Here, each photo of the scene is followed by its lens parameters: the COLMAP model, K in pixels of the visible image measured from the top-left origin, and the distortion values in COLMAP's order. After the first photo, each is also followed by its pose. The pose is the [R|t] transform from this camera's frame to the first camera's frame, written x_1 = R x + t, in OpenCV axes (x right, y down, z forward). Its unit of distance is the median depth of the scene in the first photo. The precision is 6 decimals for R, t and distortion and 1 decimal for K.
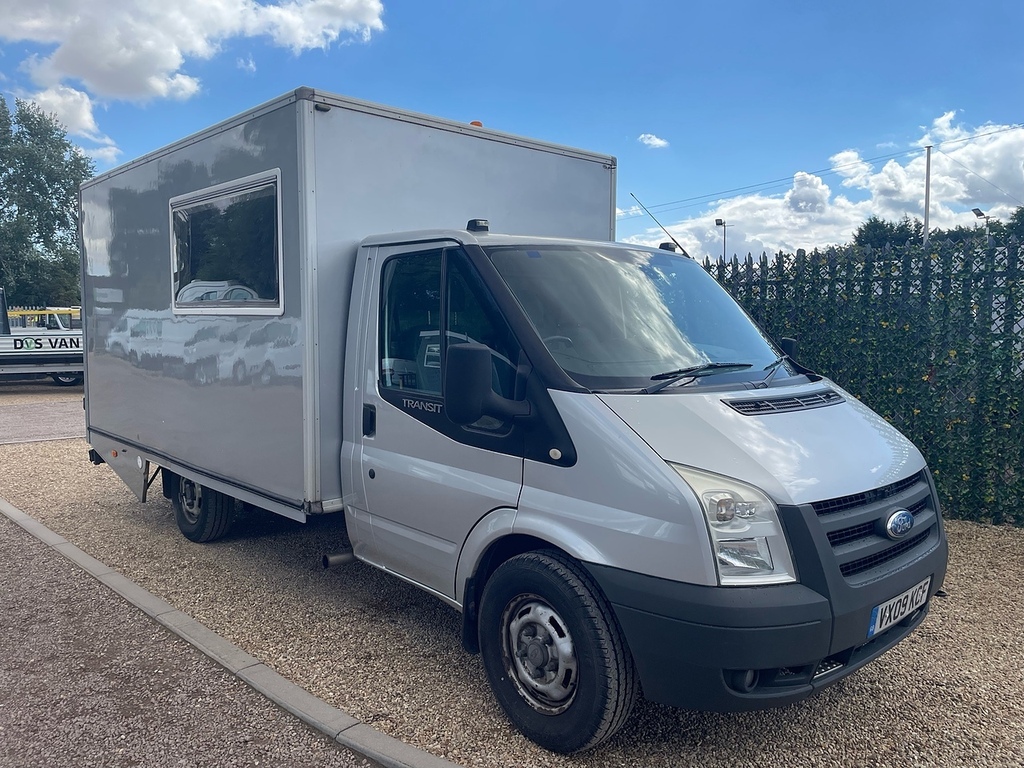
lens RADIAL K [[785.7, 0, 512.0], [0, 785.7, 384.0], [0, 0, 1]] dist [0.069680, -0.094391]
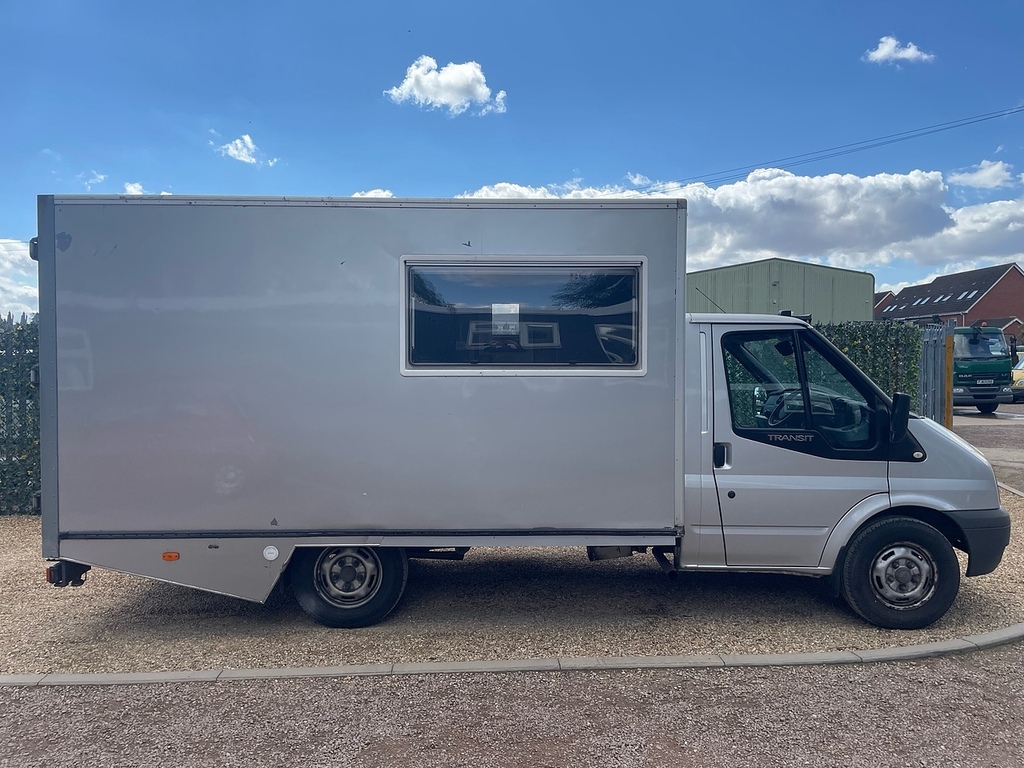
lens RADIAL K [[785.7, 0, 512.0], [0, 785.7, 384.0], [0, 0, 1]] dist [0.069680, -0.094391]
pose [[0.656387, -0.019888, 0.754162, -1.576436], [0.063846, 0.997531, -0.029263, -0.062649], [-0.751718, 0.067359, 0.656036, 0.430820]]
